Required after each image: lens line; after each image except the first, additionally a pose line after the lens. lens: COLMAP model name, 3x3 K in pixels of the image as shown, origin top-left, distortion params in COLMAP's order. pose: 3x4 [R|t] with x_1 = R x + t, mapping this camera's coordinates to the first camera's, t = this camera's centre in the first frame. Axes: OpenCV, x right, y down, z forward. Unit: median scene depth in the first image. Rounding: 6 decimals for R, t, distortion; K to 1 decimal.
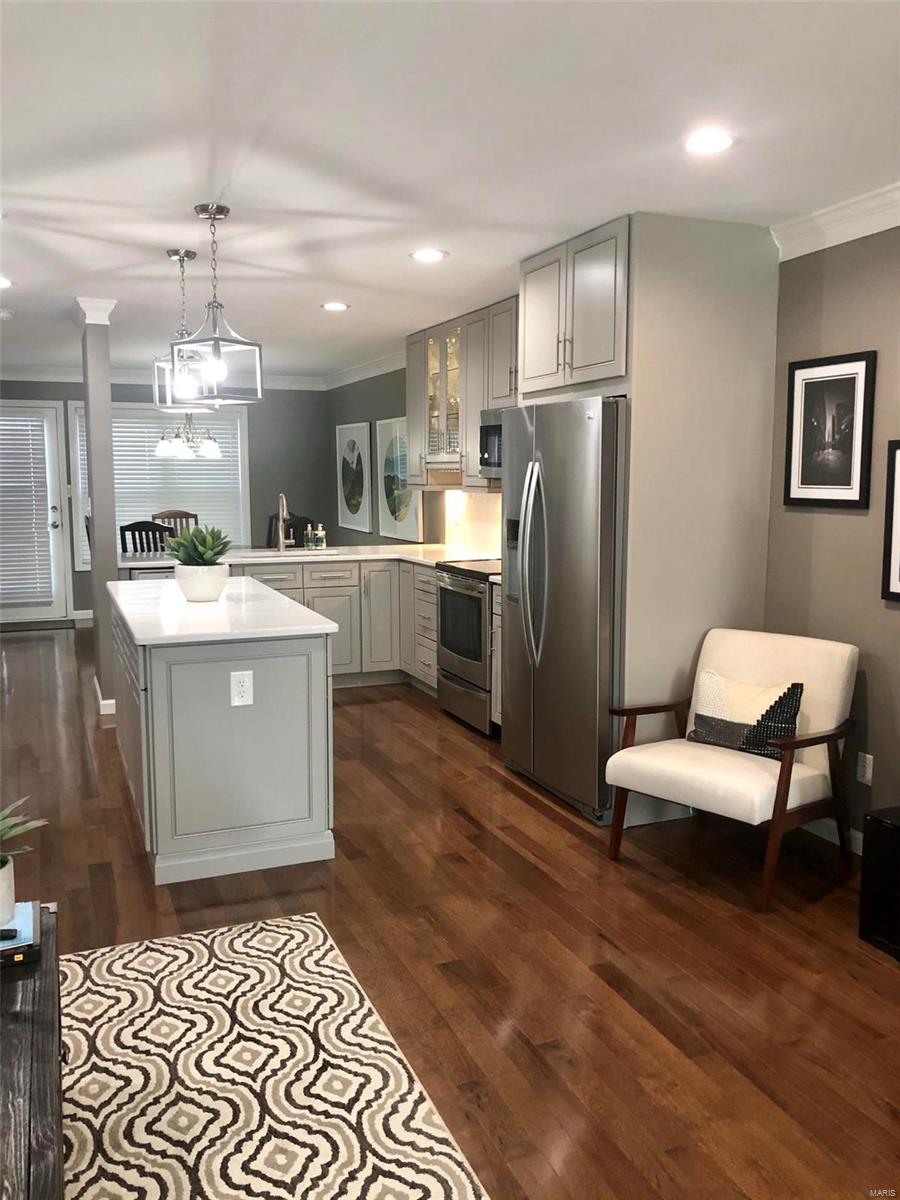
lens RADIAL K [[986.7, 0, 448.8], [0, 986.7, 600.5], [0, 0, 1]] dist [0.040511, -0.044773]
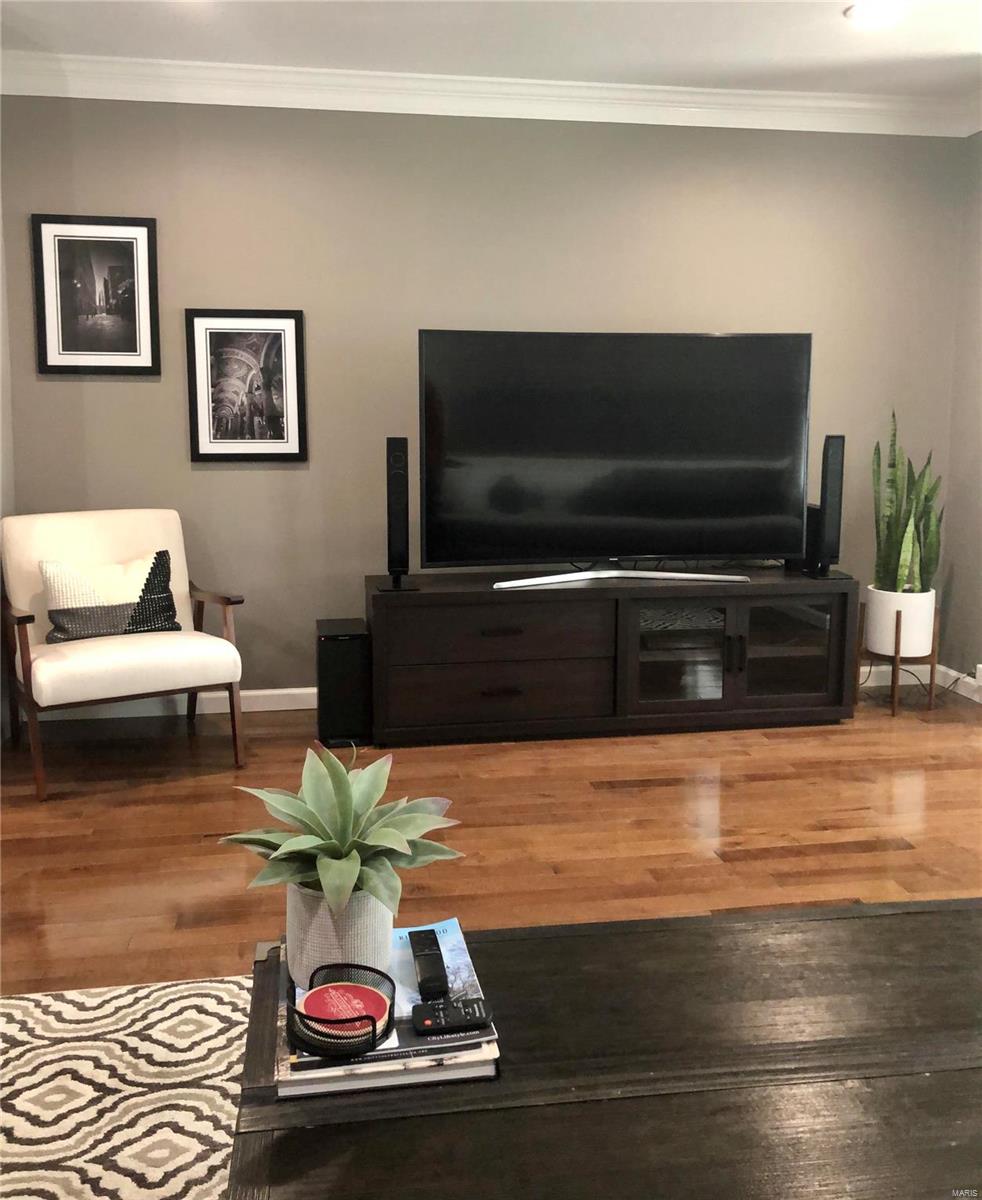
lens RADIAL K [[1079.9, 0, 469.0], [0, 1079.9, 549.2], [0, 0, 1]] dist [0.044984, -0.053816]
pose [[0.226527, -0.116191, 0.967050, -0.608587], [0.126050, 0.988007, 0.089182, 0.024758], [-0.965814, 0.101694, 0.238456, 0.452325]]
